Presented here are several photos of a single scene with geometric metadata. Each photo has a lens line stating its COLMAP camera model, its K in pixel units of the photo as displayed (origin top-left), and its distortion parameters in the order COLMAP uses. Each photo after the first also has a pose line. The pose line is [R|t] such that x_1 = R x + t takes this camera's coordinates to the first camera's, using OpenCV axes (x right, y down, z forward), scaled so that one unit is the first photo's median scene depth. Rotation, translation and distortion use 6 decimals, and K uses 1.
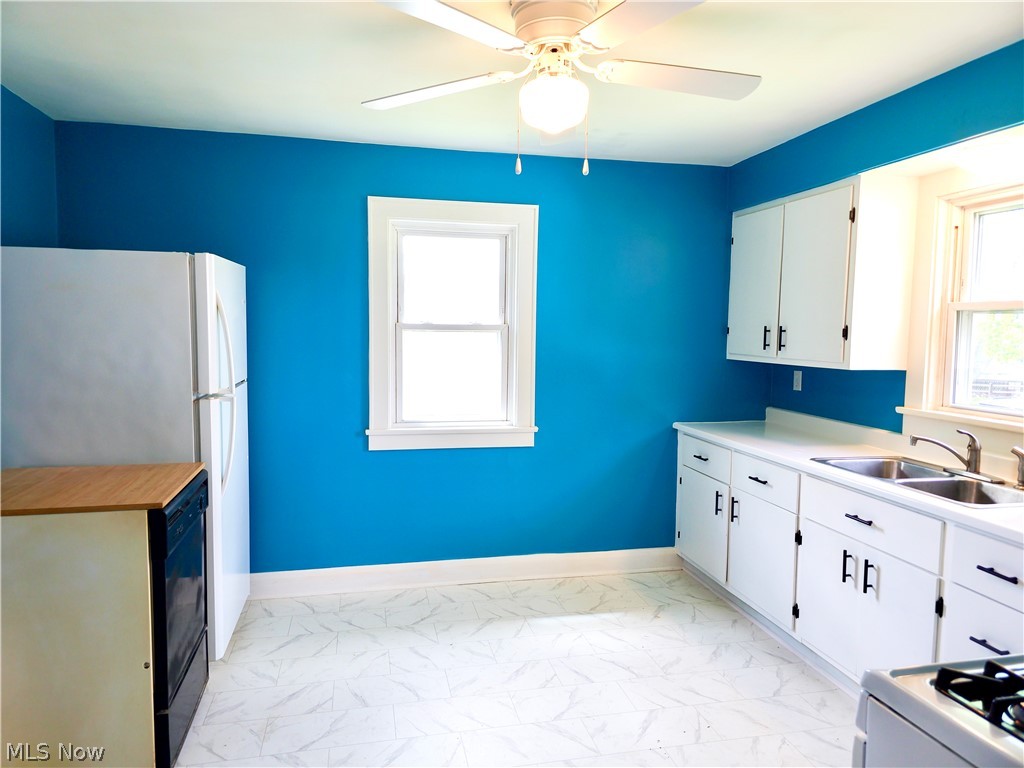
lens RADIAL K [[679.8, 0, 512.0], [0, 679.8, 384.0], [0, 0, 1]] dist [0.094802, -0.102141]
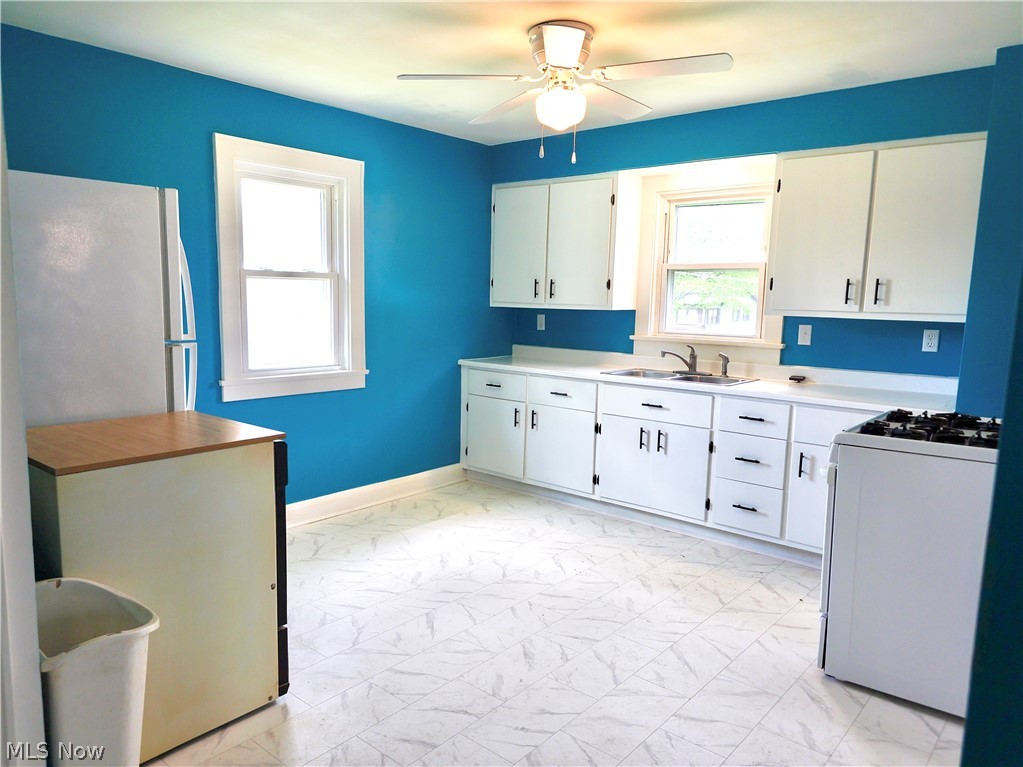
lens RADIAL K [[716.8, 0, 500.0], [0, 716.8, 387.1], [0, 0, 1]] dist [0.140397, -0.135384]
pose [[0.803710, -0.075481, 0.590214, -0.521312], [0.040333, 0.996551, 0.072525, 0.018500], [-0.593653, -0.034484, 0.803982, -0.061883]]
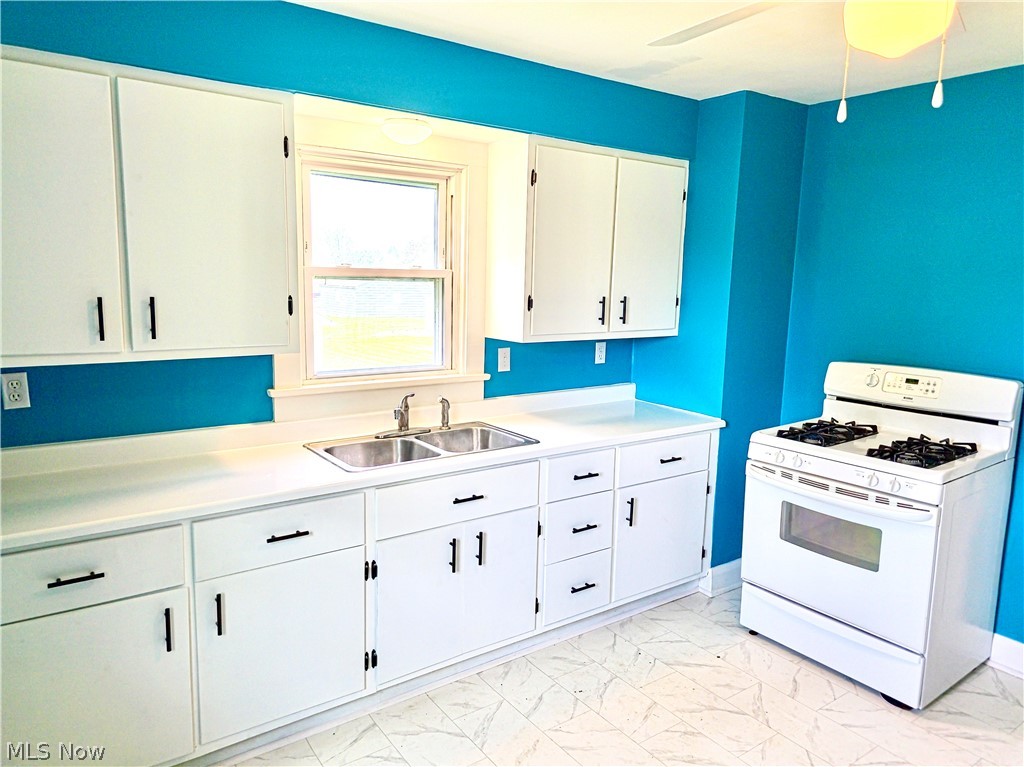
lens RADIAL K [[717.5, 0, 500.5], [0, 717.5, 387.1], [0, 0, 1]] dist [0.140397, -0.135384]
pose [[-0.379055, -0.166056, 0.910353, -0.305281], [0.055306, 0.977944, 0.201414, -0.118723], [-0.923720, 0.126695, -0.361511, 0.957340]]
